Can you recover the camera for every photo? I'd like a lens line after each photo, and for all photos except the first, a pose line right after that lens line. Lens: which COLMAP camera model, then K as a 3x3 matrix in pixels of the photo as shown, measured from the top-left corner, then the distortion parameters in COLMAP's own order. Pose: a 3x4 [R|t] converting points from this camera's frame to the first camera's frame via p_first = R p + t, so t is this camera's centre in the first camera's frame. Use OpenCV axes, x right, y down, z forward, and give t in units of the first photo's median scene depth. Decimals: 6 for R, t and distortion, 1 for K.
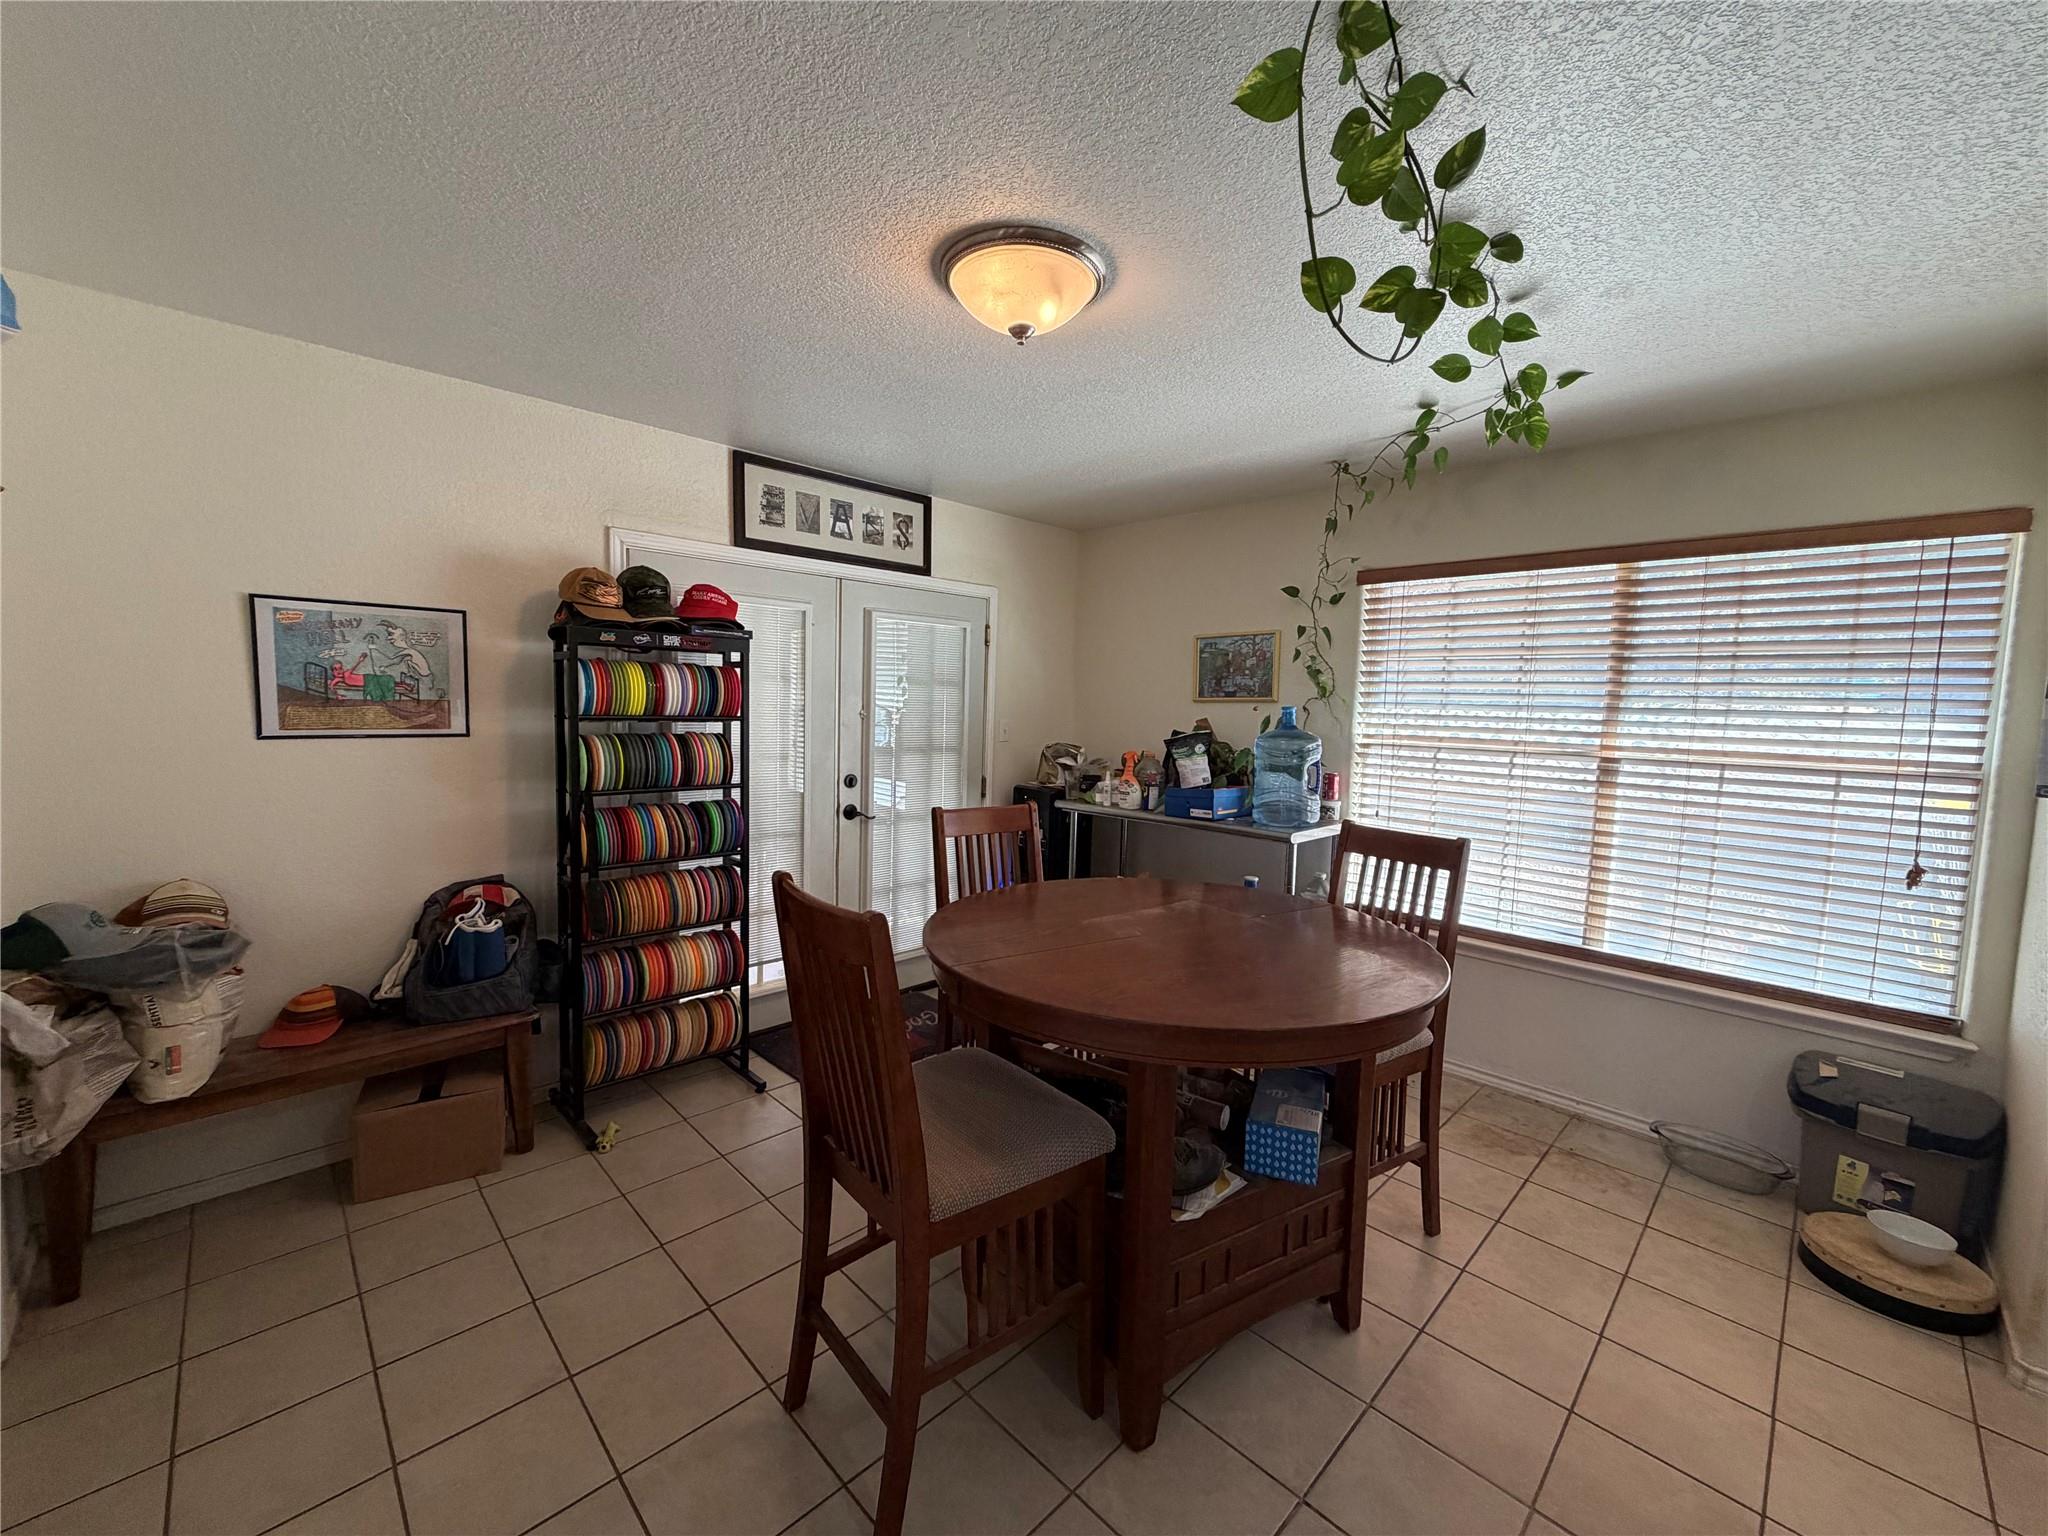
lens RADIAL K [[810.5, 0, 1024.0], [0, 810.5, 768.0], [0, 0, 1]] dist [0.001259, 0.000020]
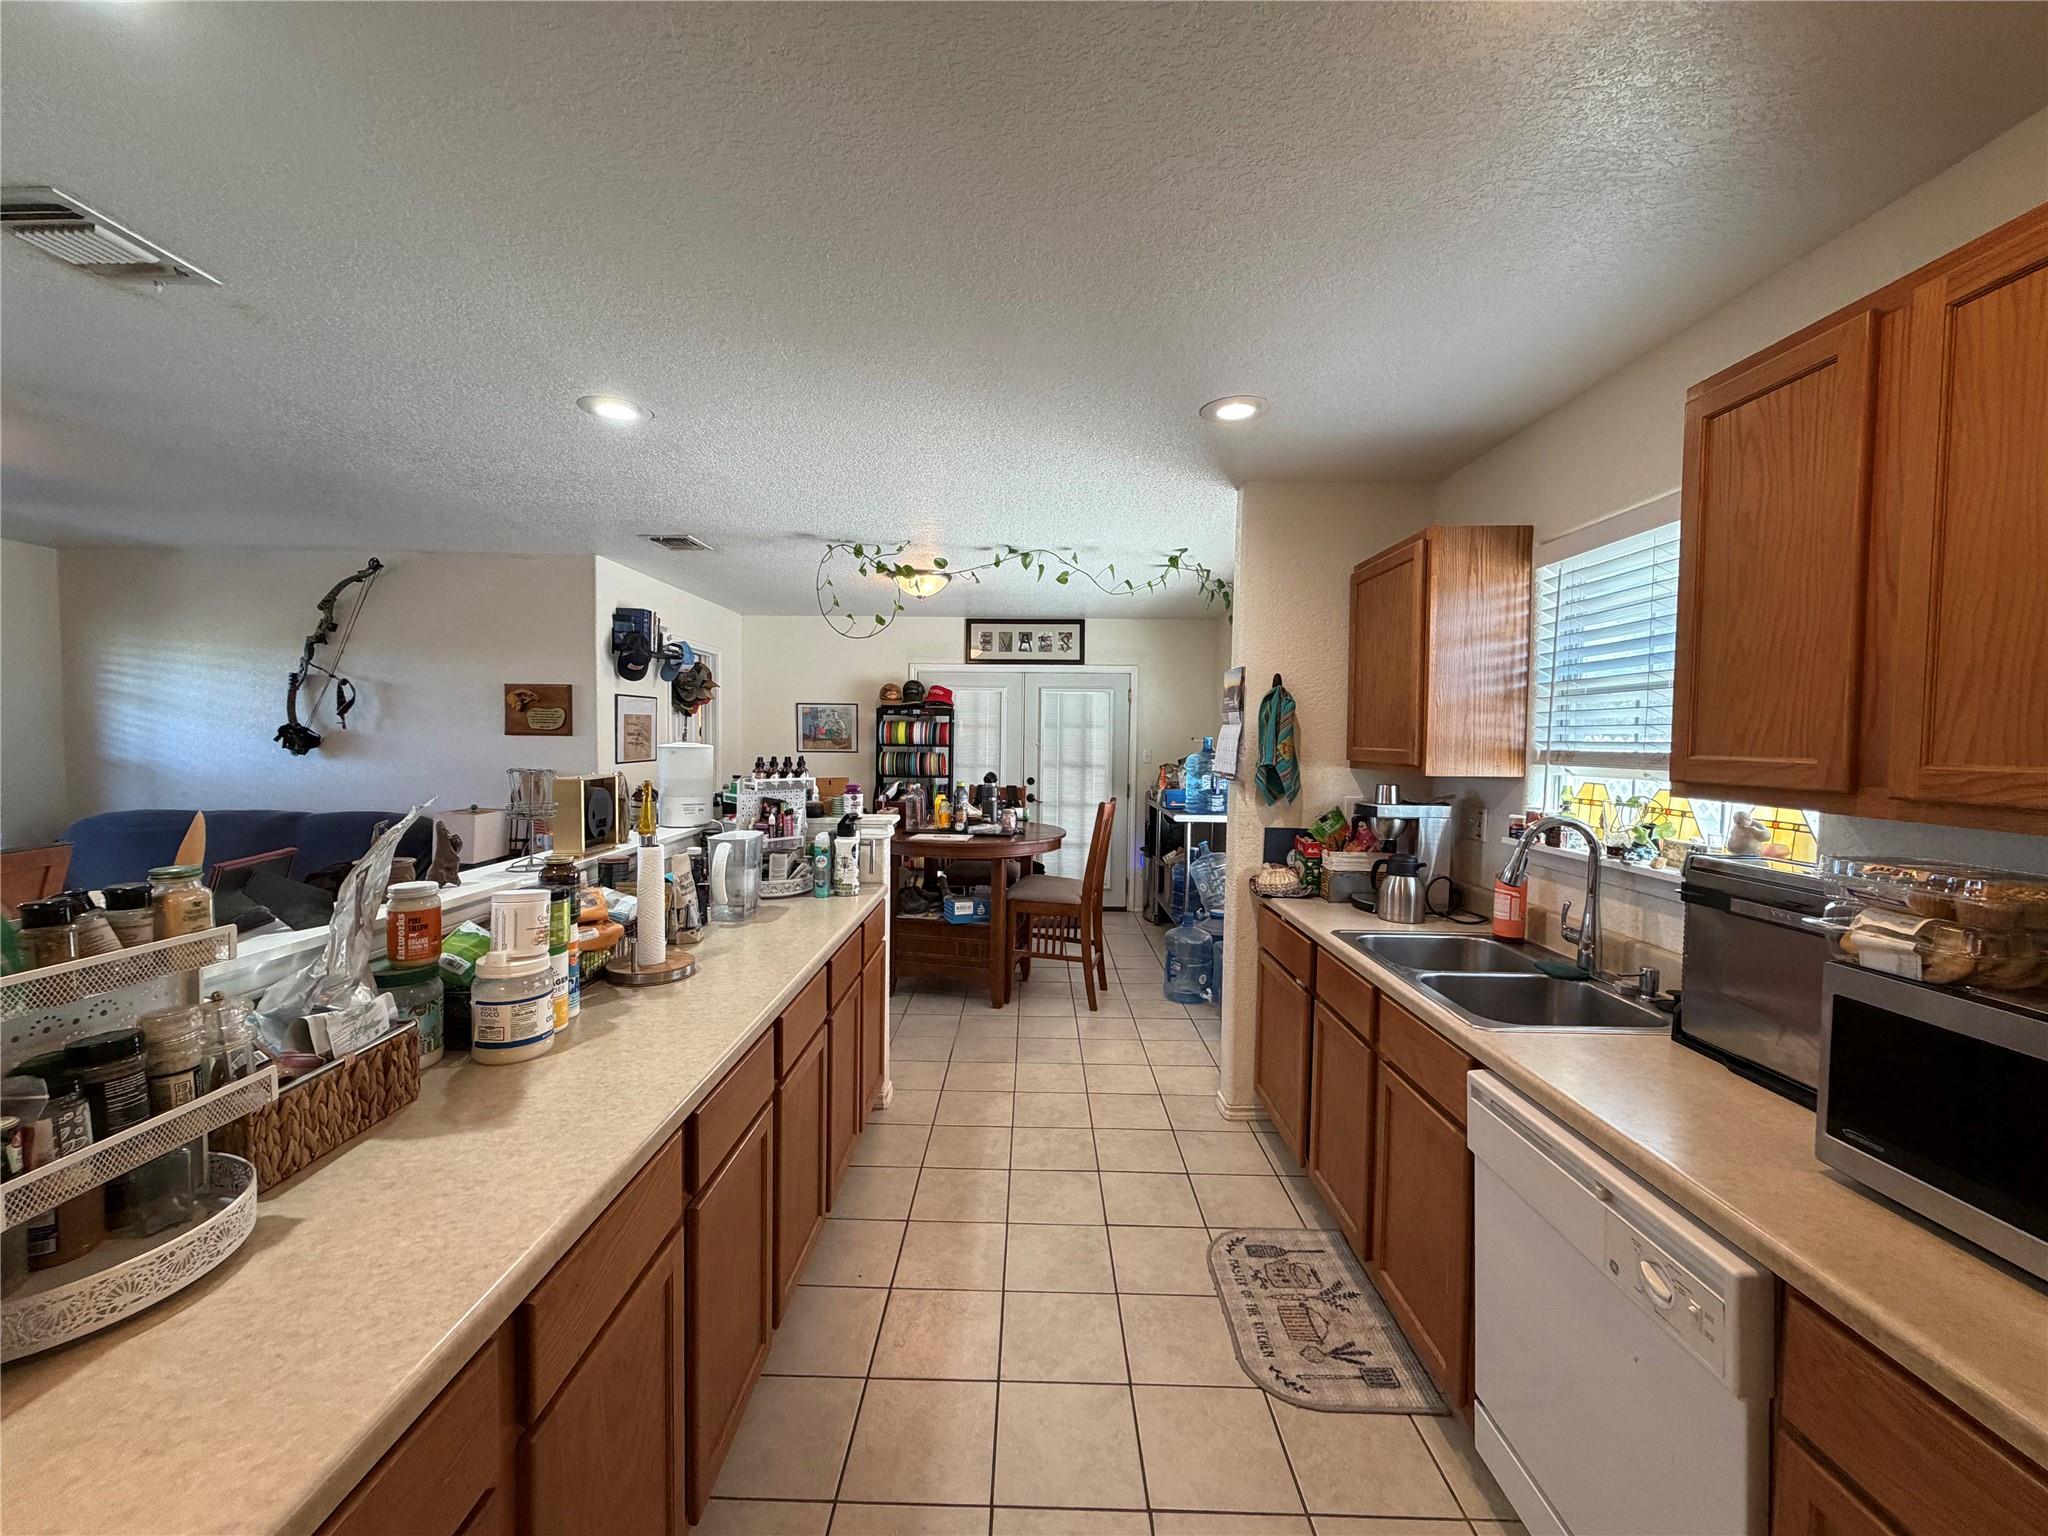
lens RADIAL K [[810.5, 0, 1024.0], [0, 810.5, 768.0], [0, 0, 1]] dist [0.001259, 0.000020]
pose [[0.708051, 0.013127, -0.706039, 1.168241], [-0.052866, 0.998007, -0.034461, 0.054472], [0.704179, 0.061726, 0.707334, -0.334585]]
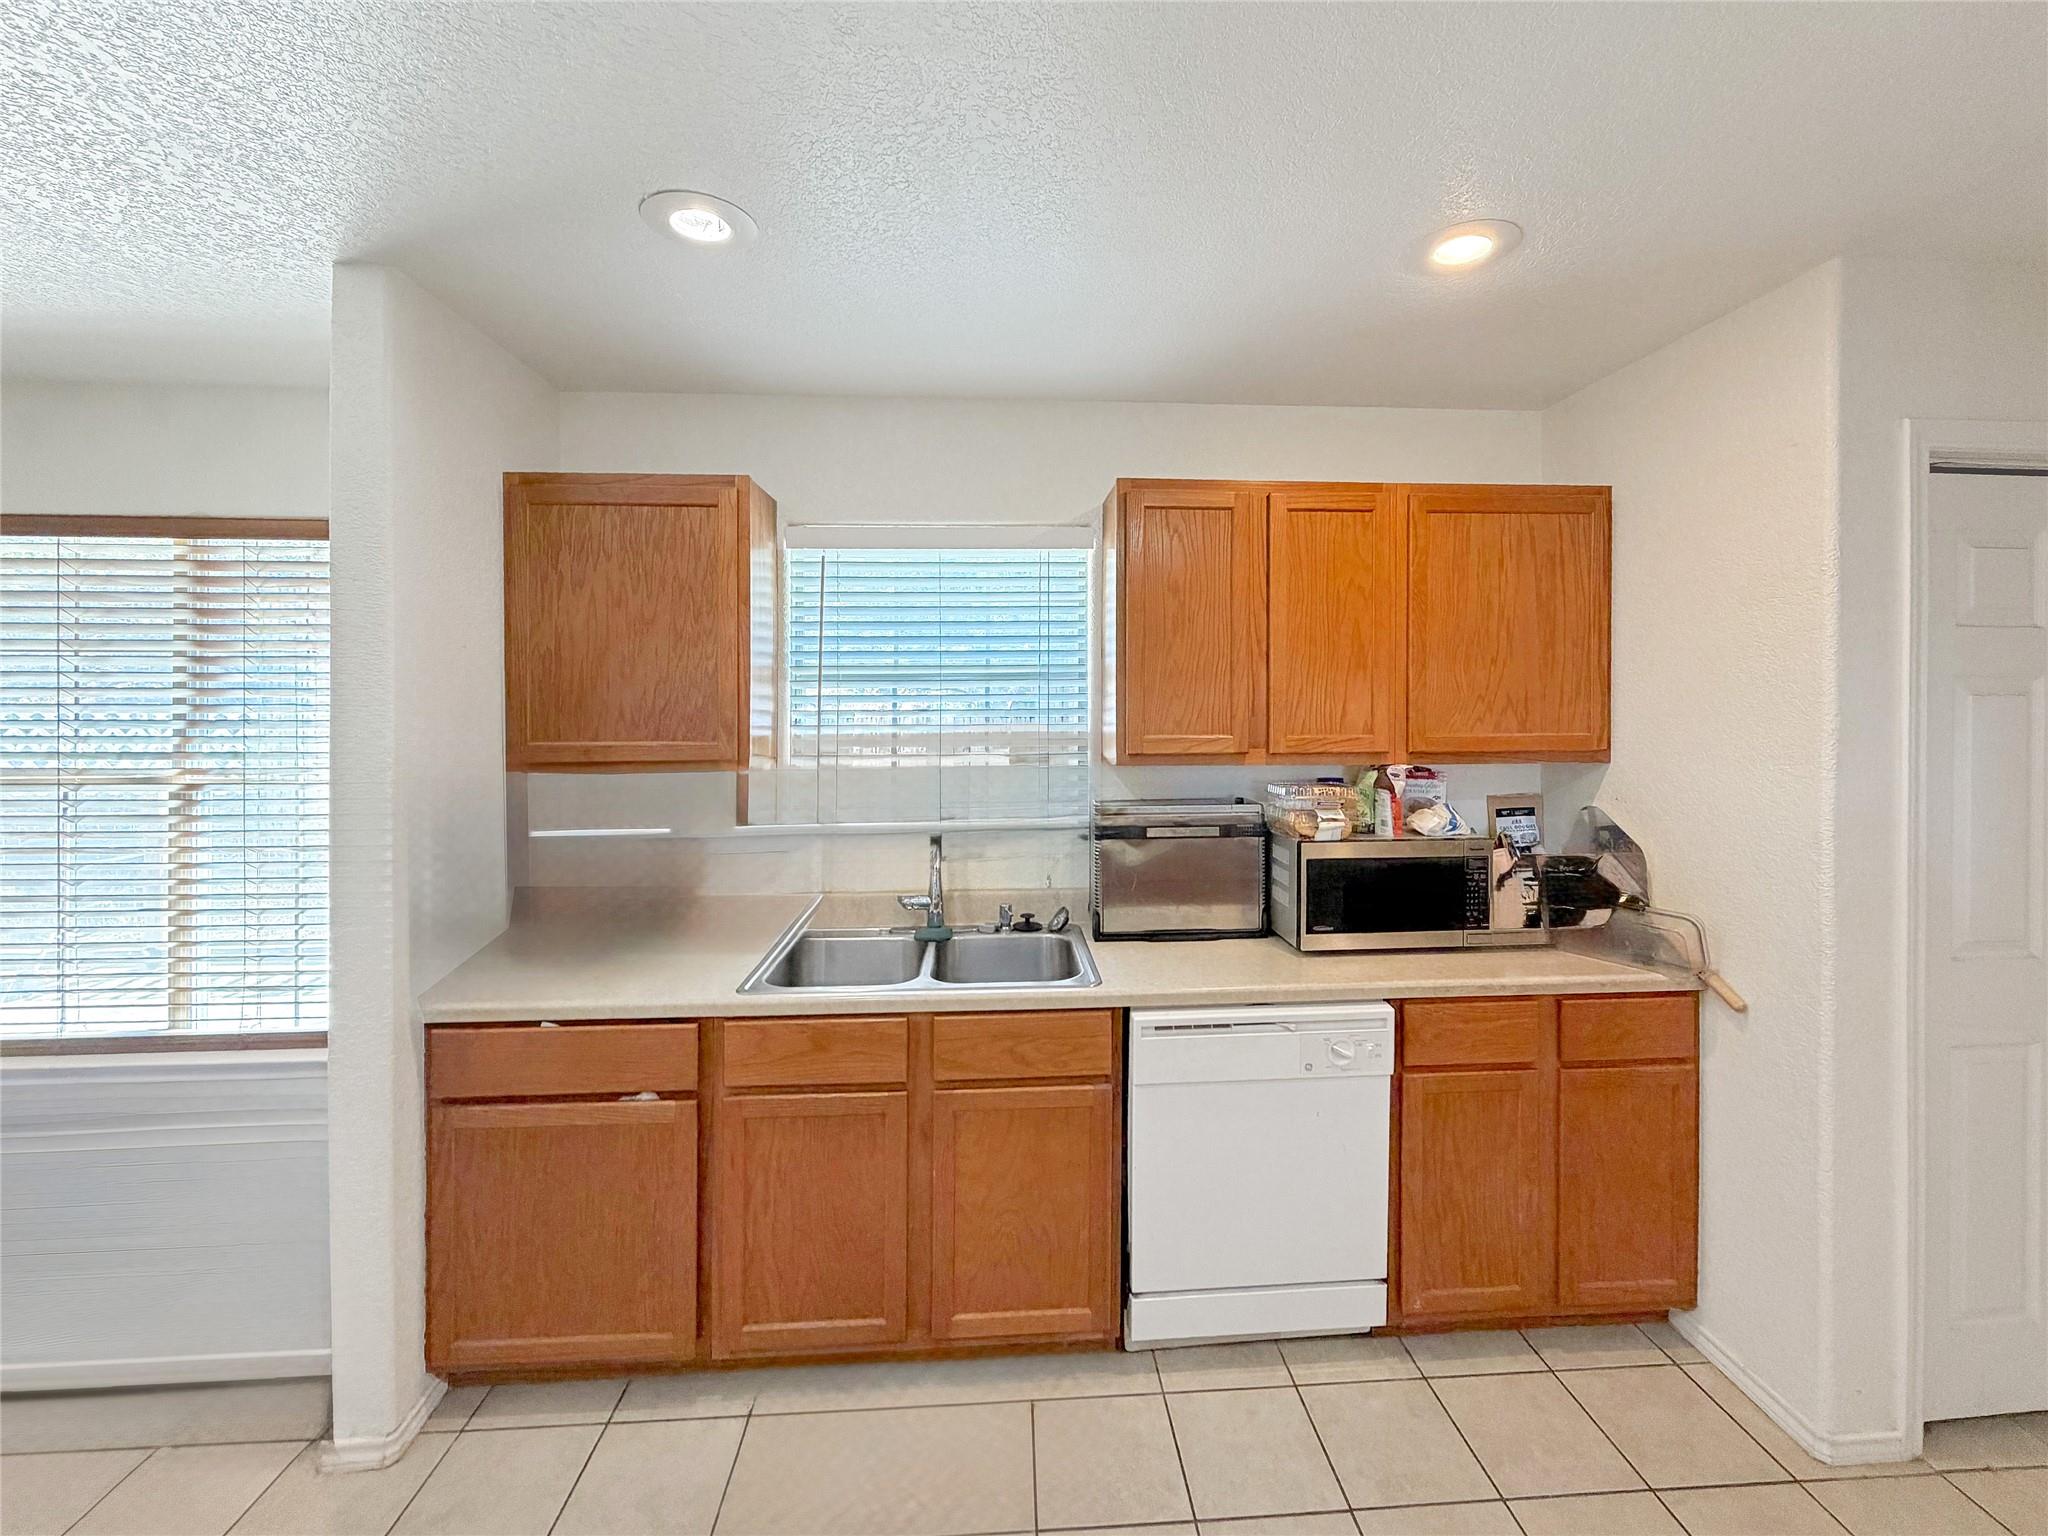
lens RADIAL K [[842.6, 0, 1036.6], [0, 842.6, 706.5], [0, 0, 1]] dist [0.001855, -0.000060]
pose [[0.649236, -0.022744, 0.760247, 0.495990], [0.075335, 0.996561, -0.034521, 0.002679], [-0.756847, 0.079686, 0.648716, -0.120814]]
